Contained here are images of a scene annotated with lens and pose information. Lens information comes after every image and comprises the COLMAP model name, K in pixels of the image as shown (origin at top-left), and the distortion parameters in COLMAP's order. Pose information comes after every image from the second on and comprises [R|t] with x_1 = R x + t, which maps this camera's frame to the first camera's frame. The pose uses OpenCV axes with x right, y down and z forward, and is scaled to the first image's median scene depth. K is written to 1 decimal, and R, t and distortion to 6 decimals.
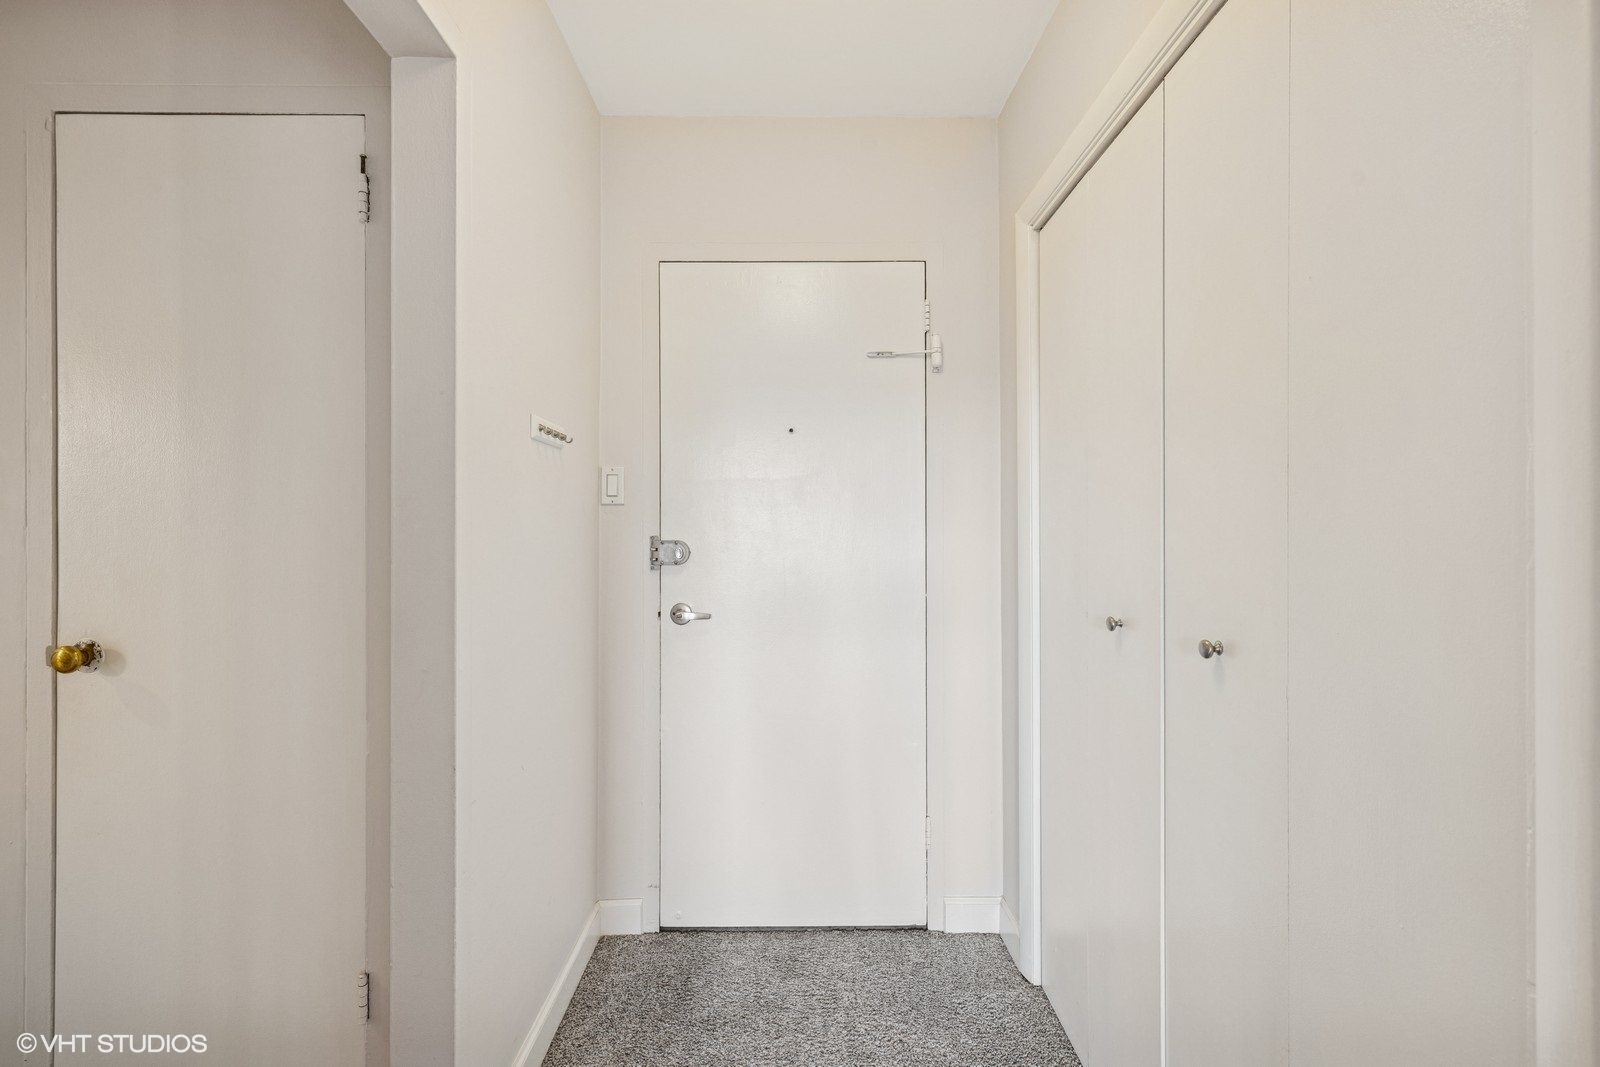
lens RADIAL K [[698.3, 0, 802.7], [0, 698.3, 540.5], [0, 0, 1]] dist [0.003160, 0.000134]
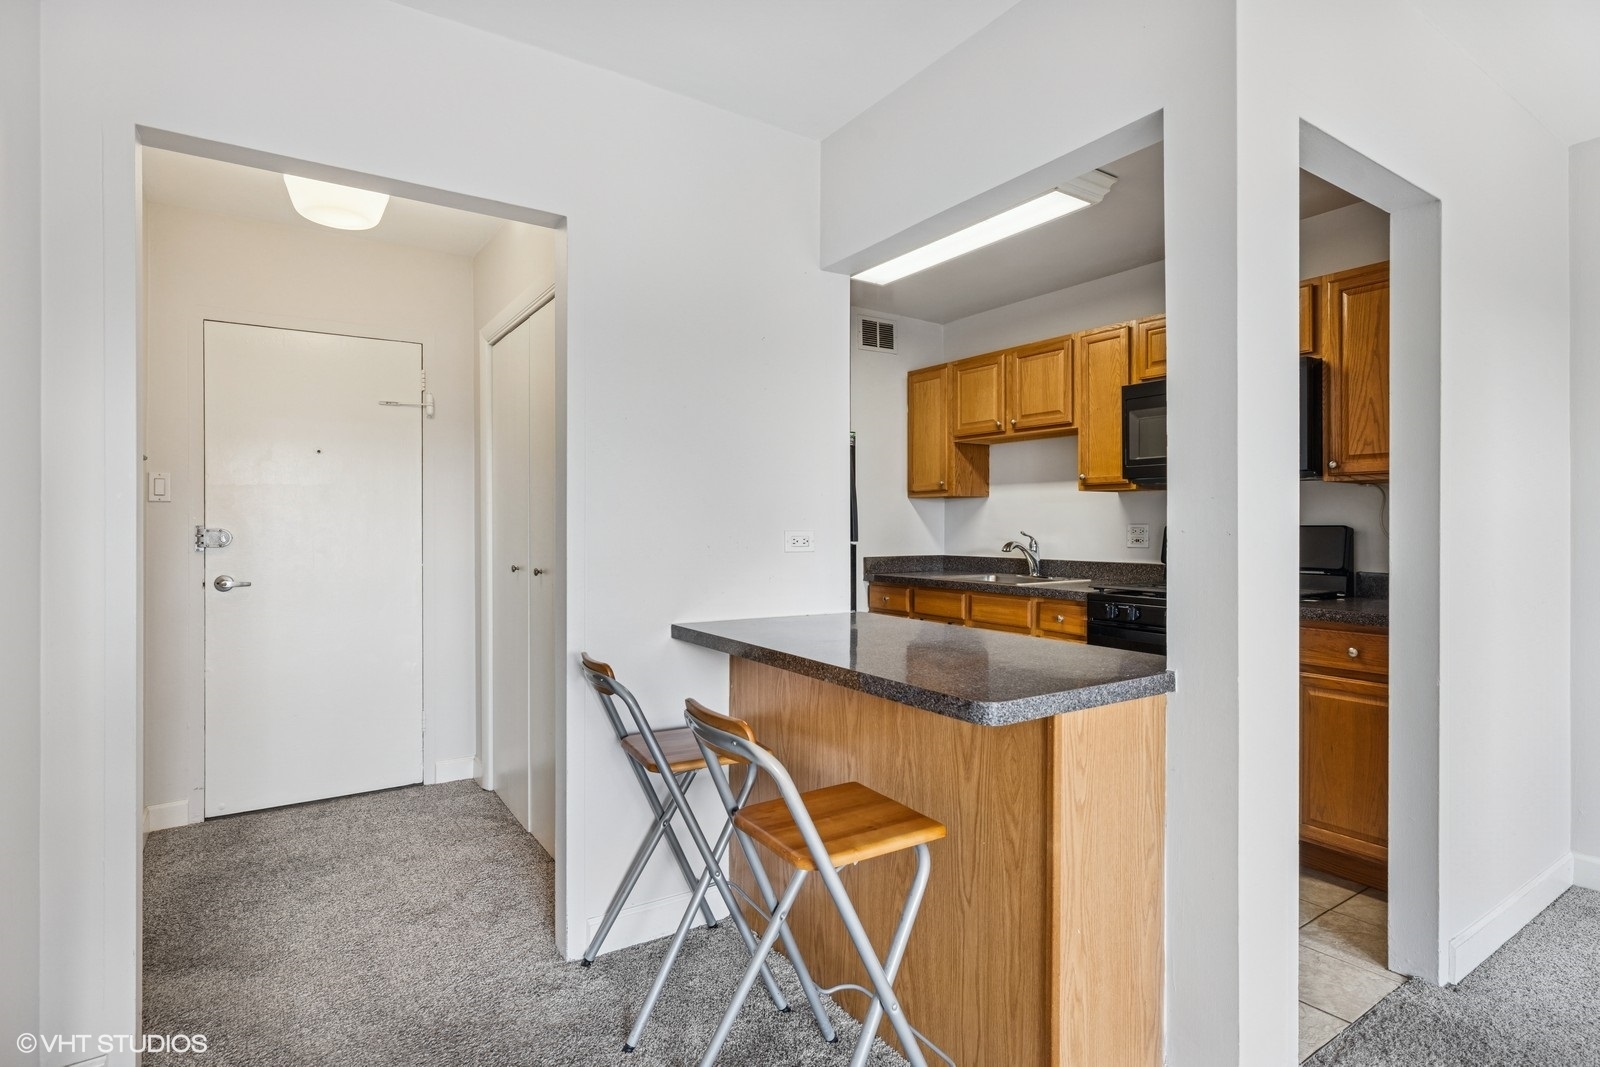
lens RADIAL K [[848.7, 0, 821.2], [0, 848.7, 524.7], [0, 0, 1]] dist [0.000817, 0.001113]
pose [[0.842233, -0.000602, 0.539114, -0.087968], [0.000220, 1.000000, 0.000773, -0.009249], [-0.539114, -0.000532, 0.842233, -1.017132]]
